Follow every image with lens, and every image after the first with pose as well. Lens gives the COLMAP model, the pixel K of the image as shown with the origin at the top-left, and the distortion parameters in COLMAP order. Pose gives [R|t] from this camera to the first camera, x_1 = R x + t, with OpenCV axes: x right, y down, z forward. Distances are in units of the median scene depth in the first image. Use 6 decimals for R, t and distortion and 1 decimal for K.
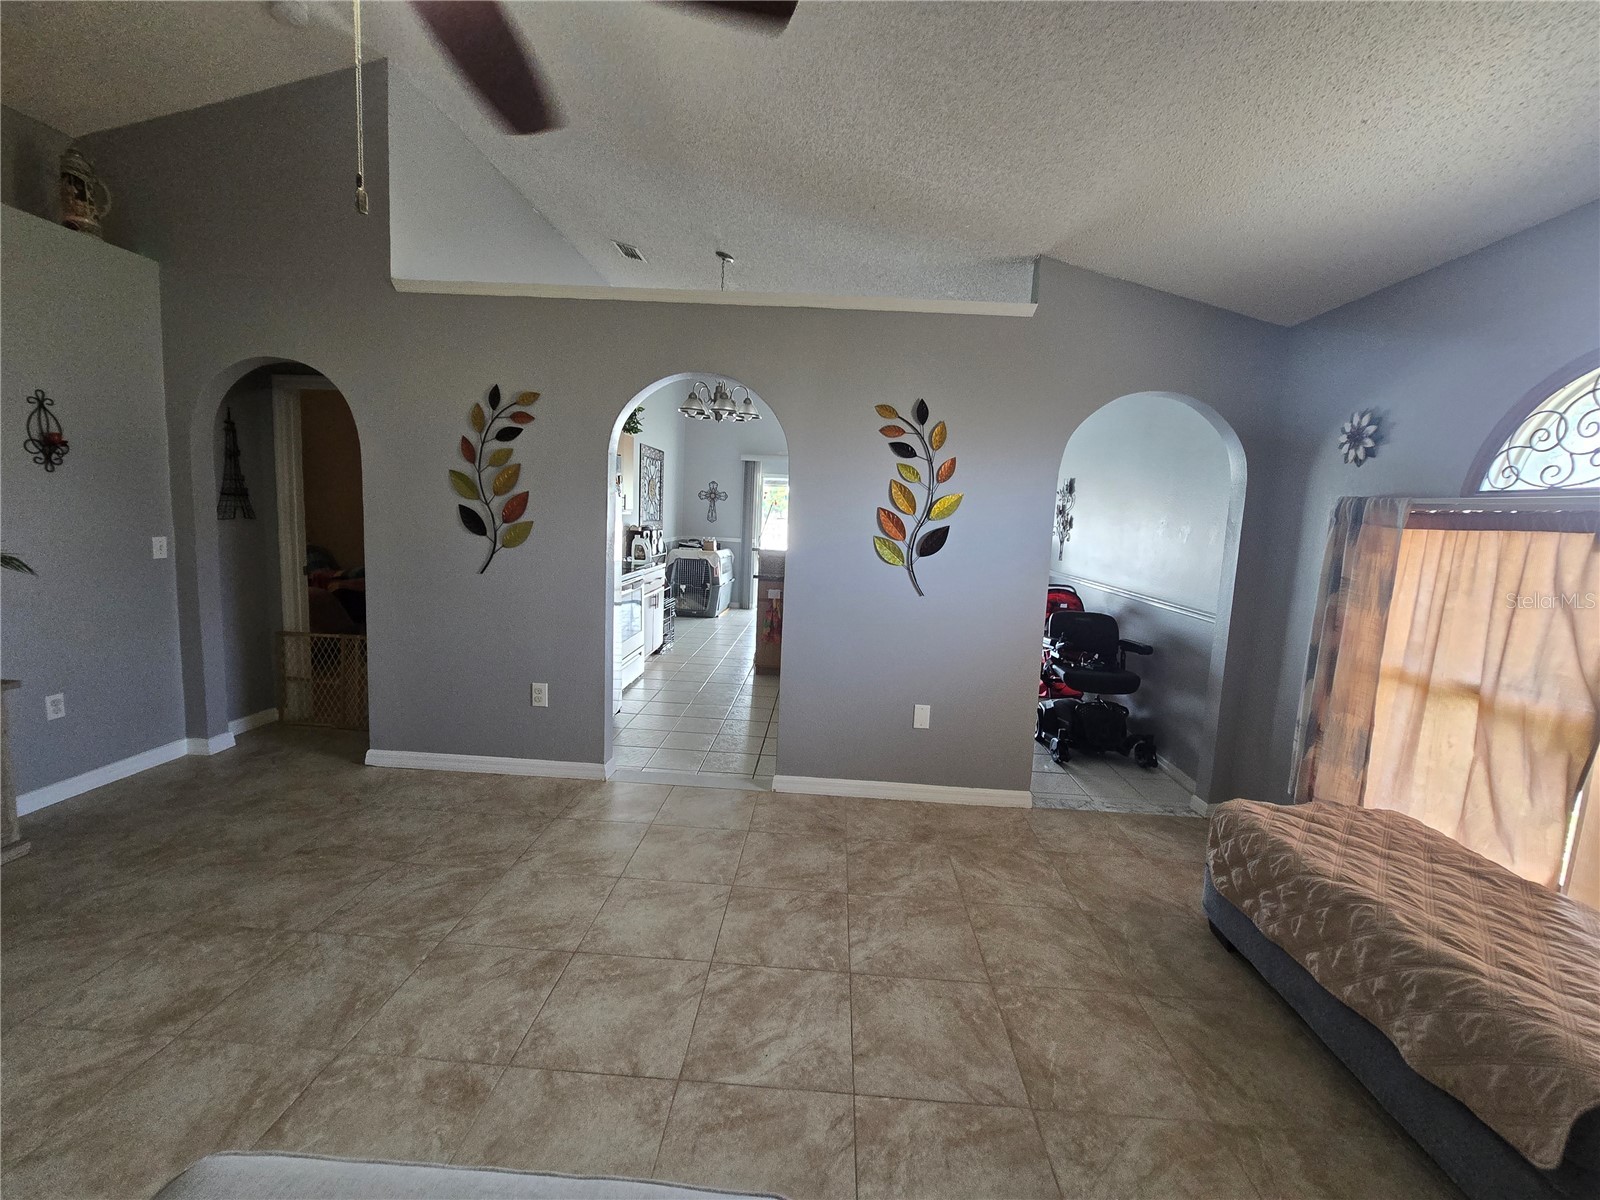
lens RADIAL K [[659.9, 0, 800.4], [0, 659.9, 594.1], [0, 0, 1]] dist [-0.007172, 0.003637]
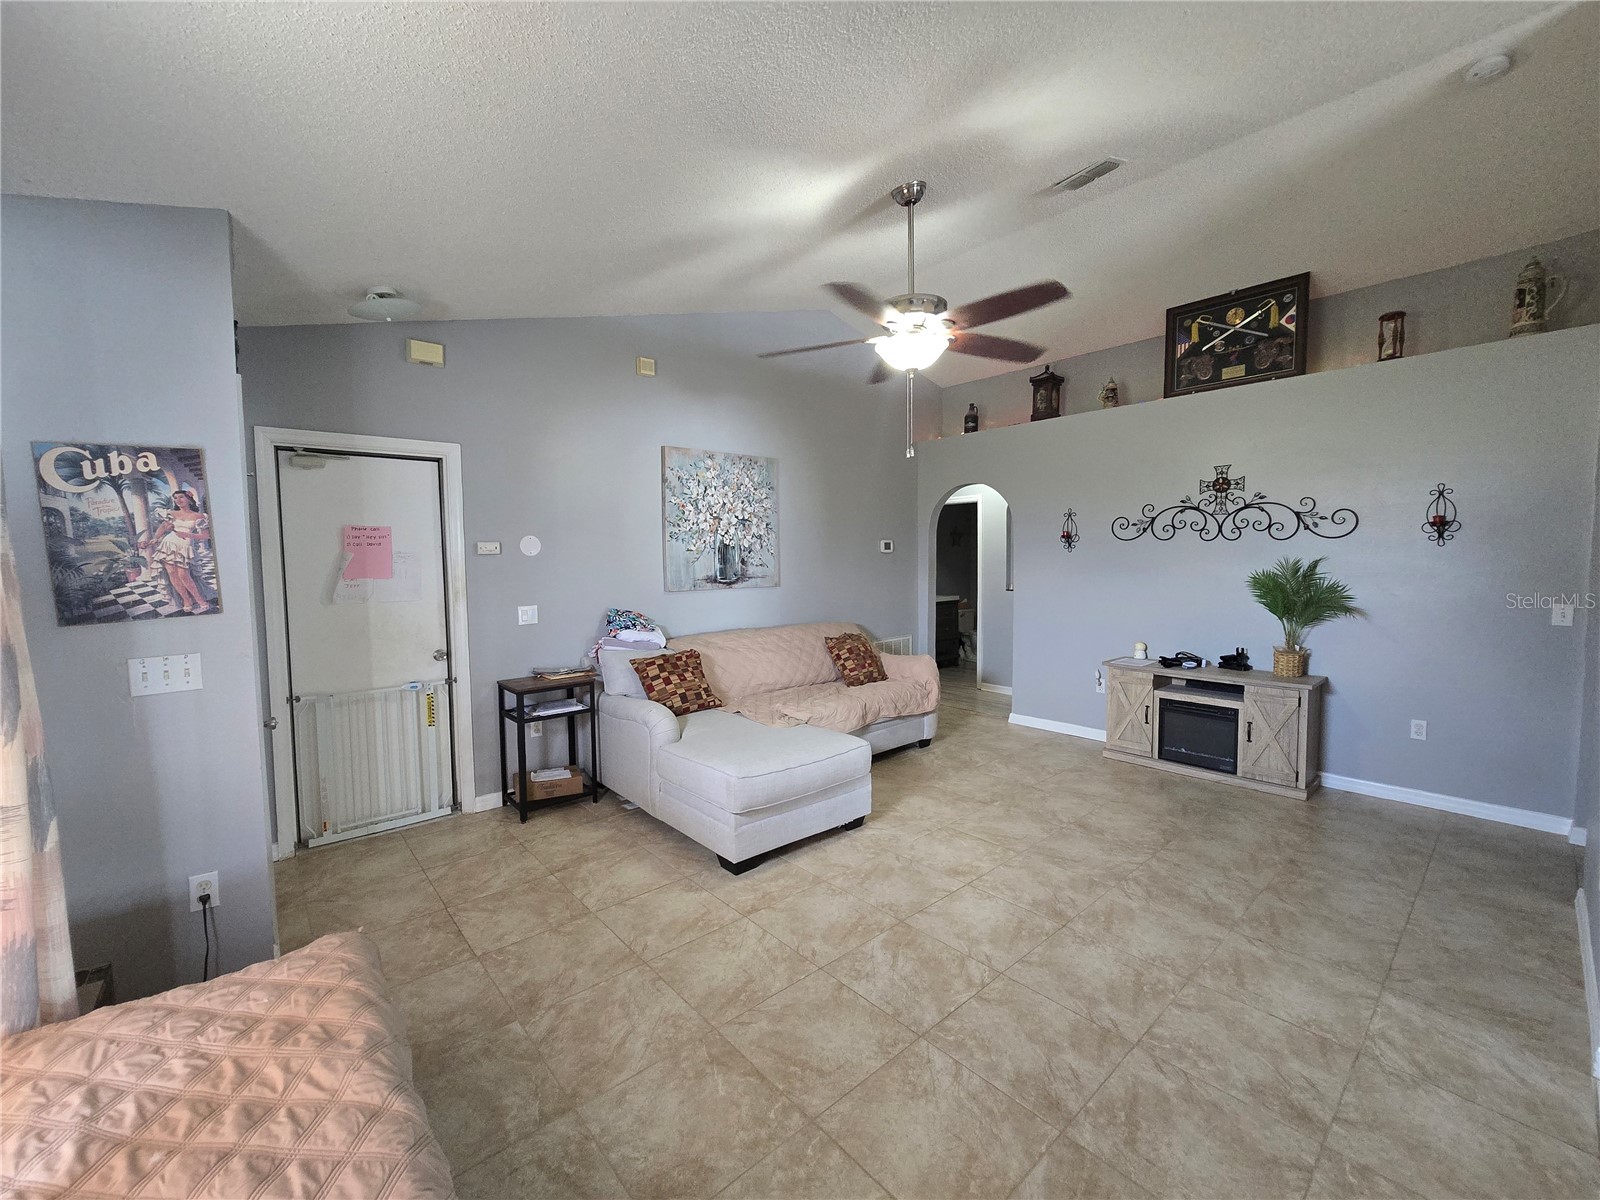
lens RADIAL K [[659.9, 0, 798.0], [0, 659.9, 599.8], [0, 0, 1]] dist [-0.007172, 0.003637]
pose [[-0.718339, 0.005173, -0.695674, 0.768205], [-0.108881, 0.986814, 0.119766, -0.122947], [0.687120, 0.161778, -0.708304, 1.298420]]
